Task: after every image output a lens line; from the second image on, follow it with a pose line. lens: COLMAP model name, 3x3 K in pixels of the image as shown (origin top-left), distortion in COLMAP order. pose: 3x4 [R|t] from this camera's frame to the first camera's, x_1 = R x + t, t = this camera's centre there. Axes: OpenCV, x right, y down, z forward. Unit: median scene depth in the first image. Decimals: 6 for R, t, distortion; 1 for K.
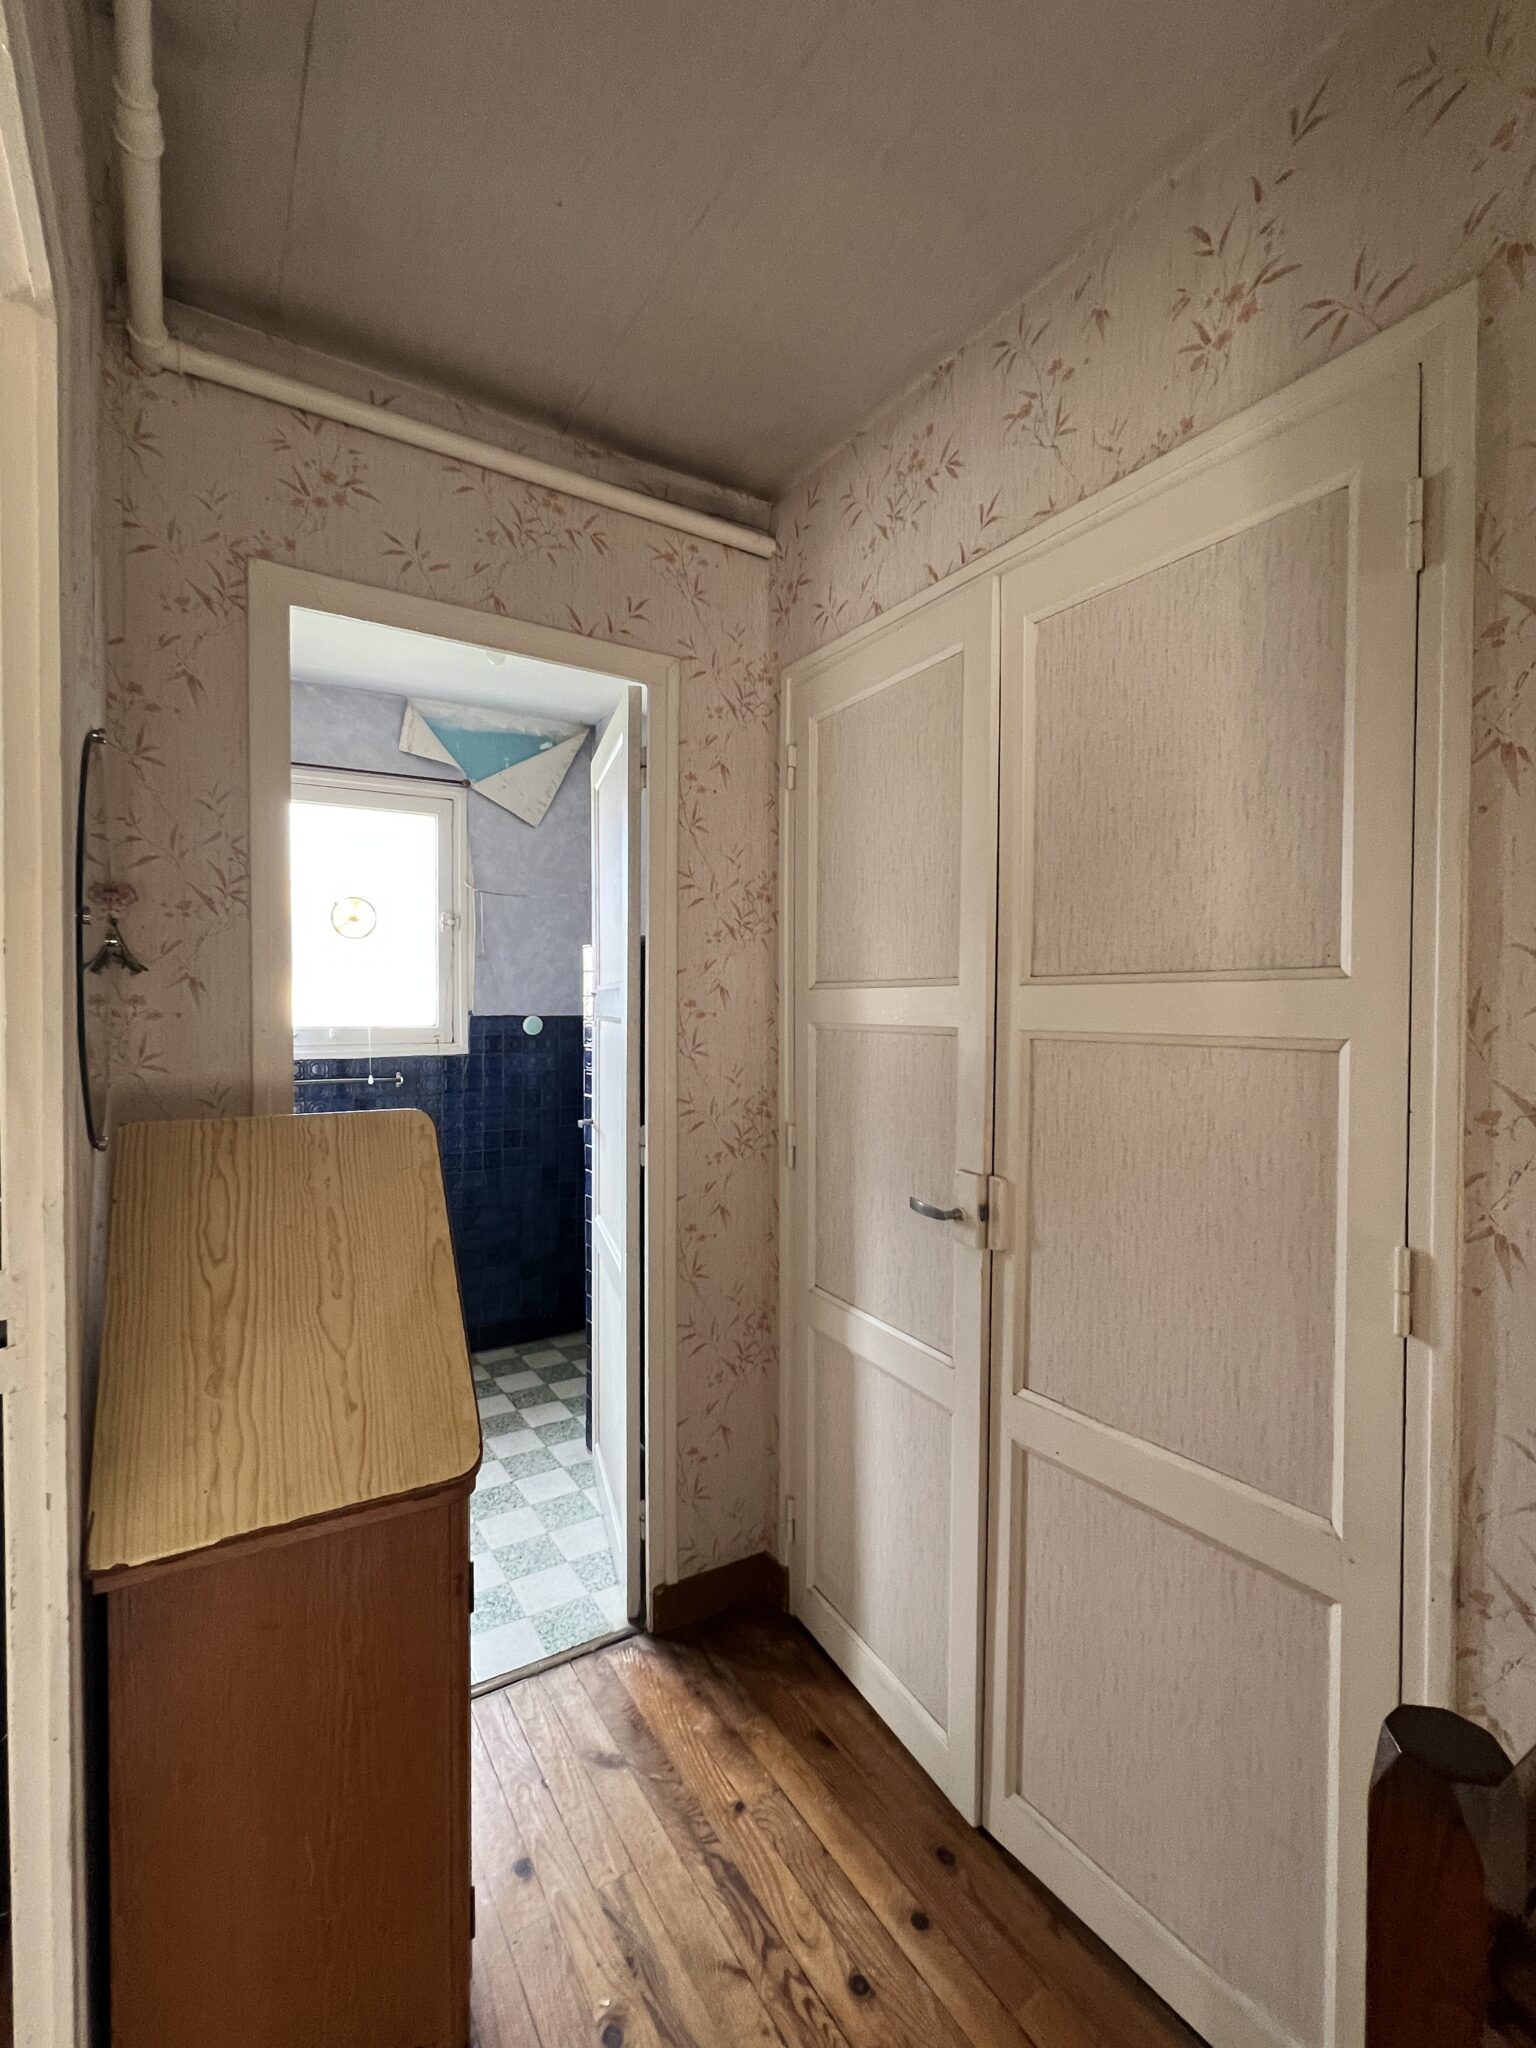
lens RADIAL K [[905.3, 0, 769.9], [0, 905.3, 1018.3], [0, 0, 1]] dist [-0.000254, -0.000336]
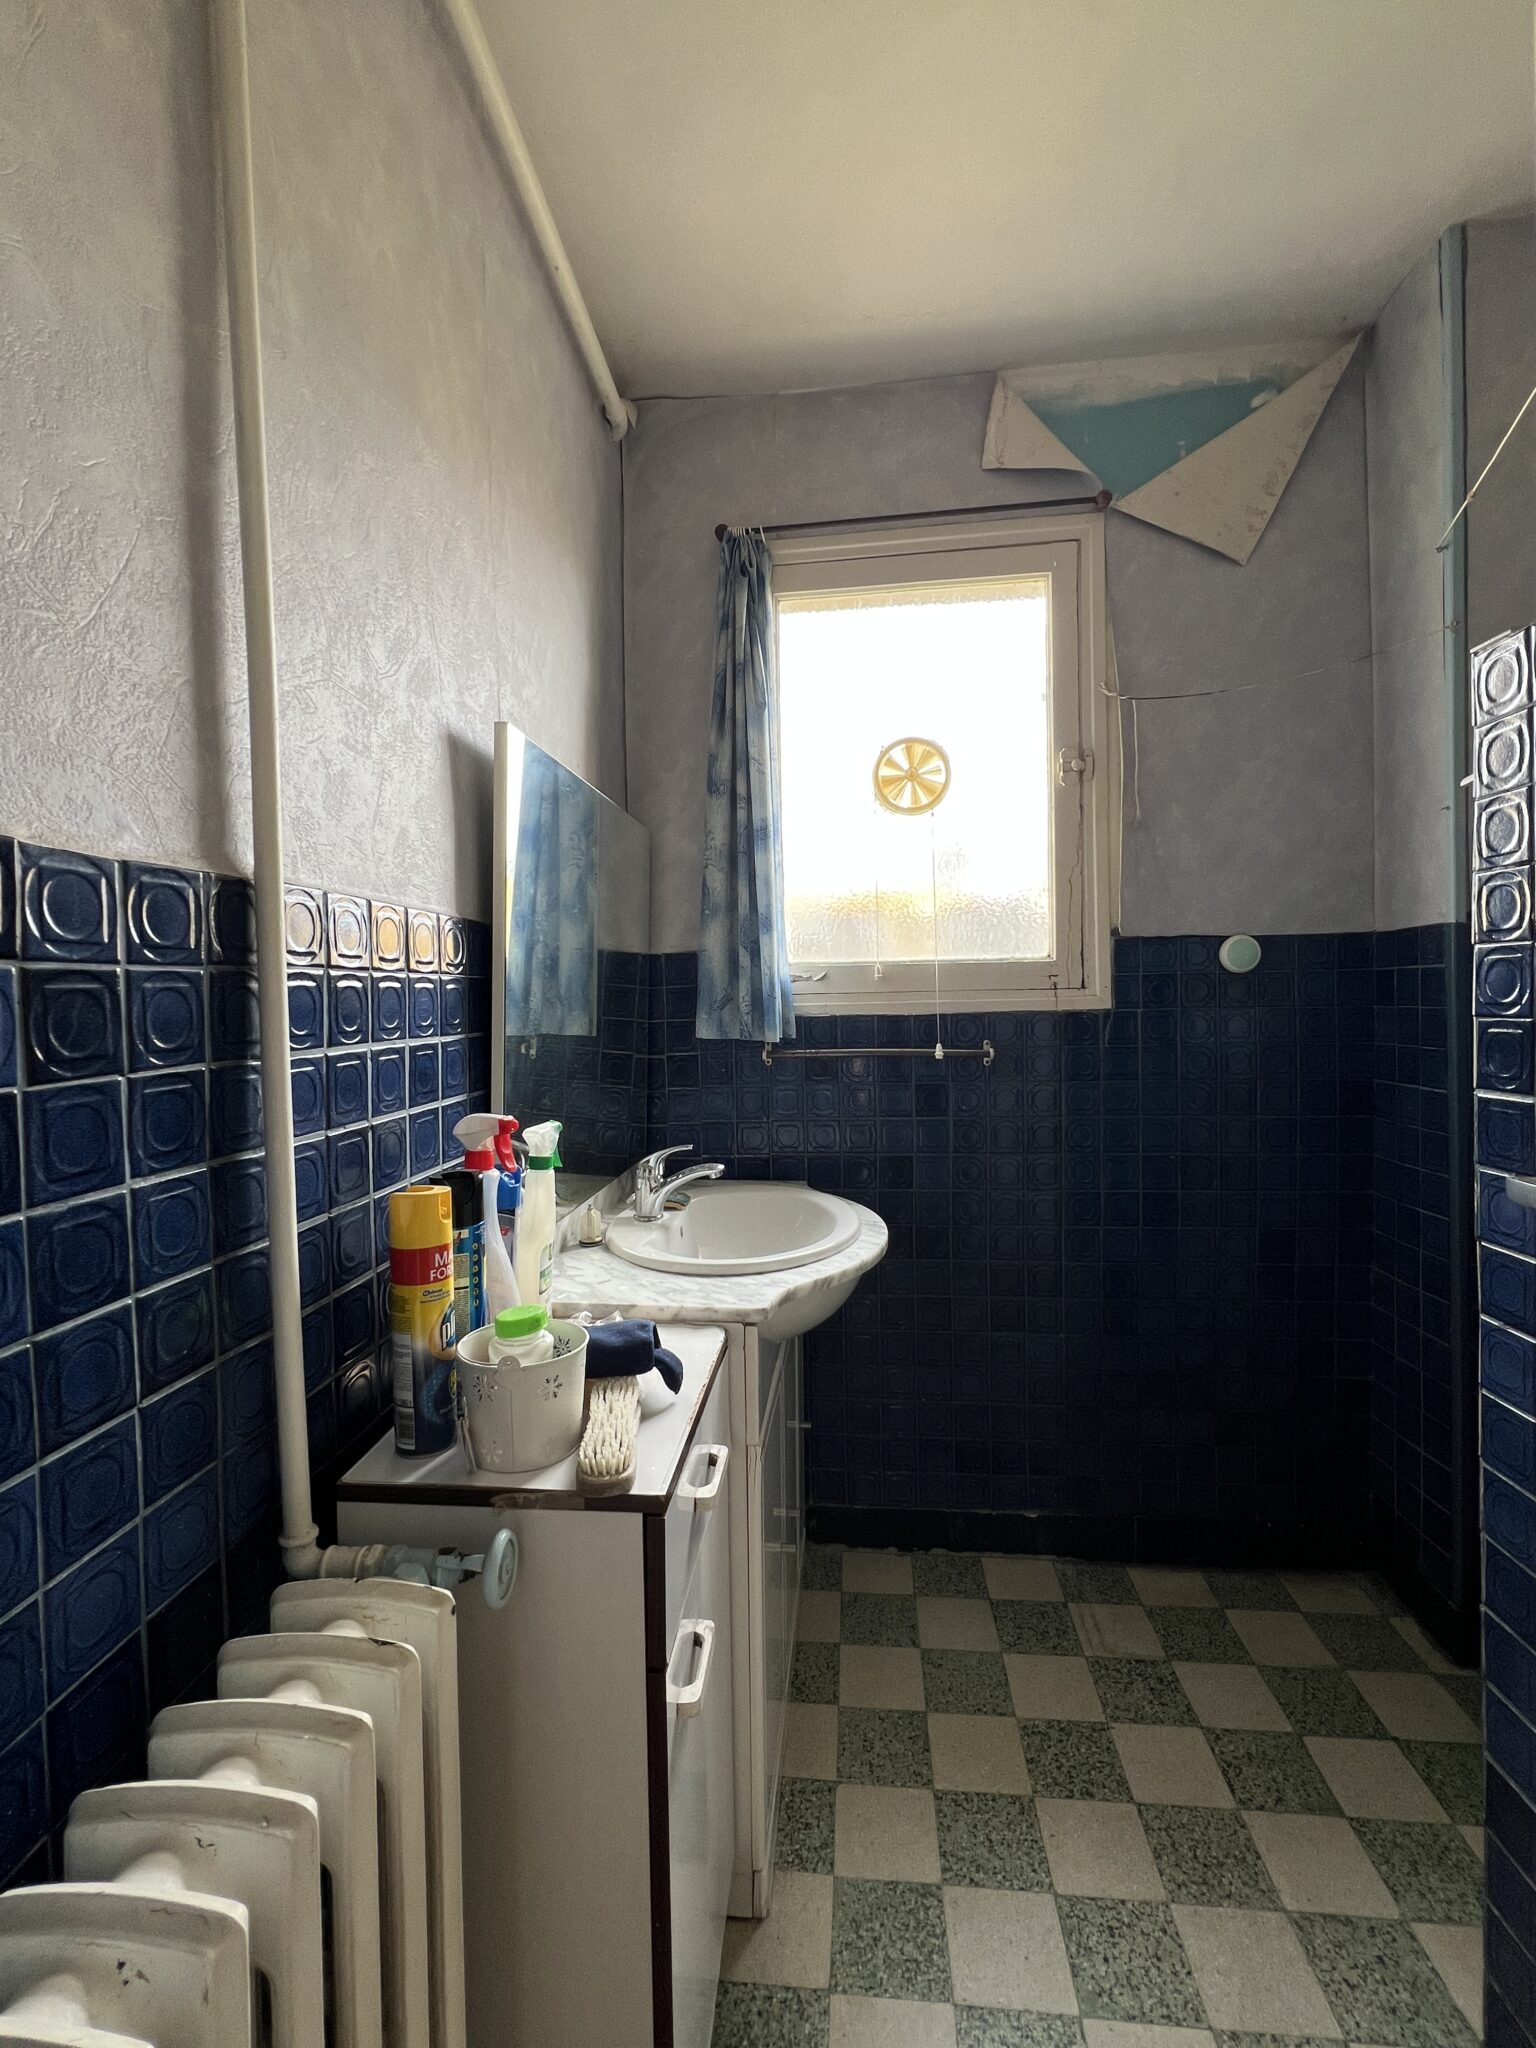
lens RADIAL K [[905.3, 0, 763.0], [0, 905.3, 1022.5], [0, 0, 1]] dist [-0.000254, -0.000336]
pose [[0.788250, -0.001743, -0.615353, -0.158245], [0.012802, 0.999826, 0.013566, 0.035801], [0.615222, -0.018571, 0.788135, 0.429463]]
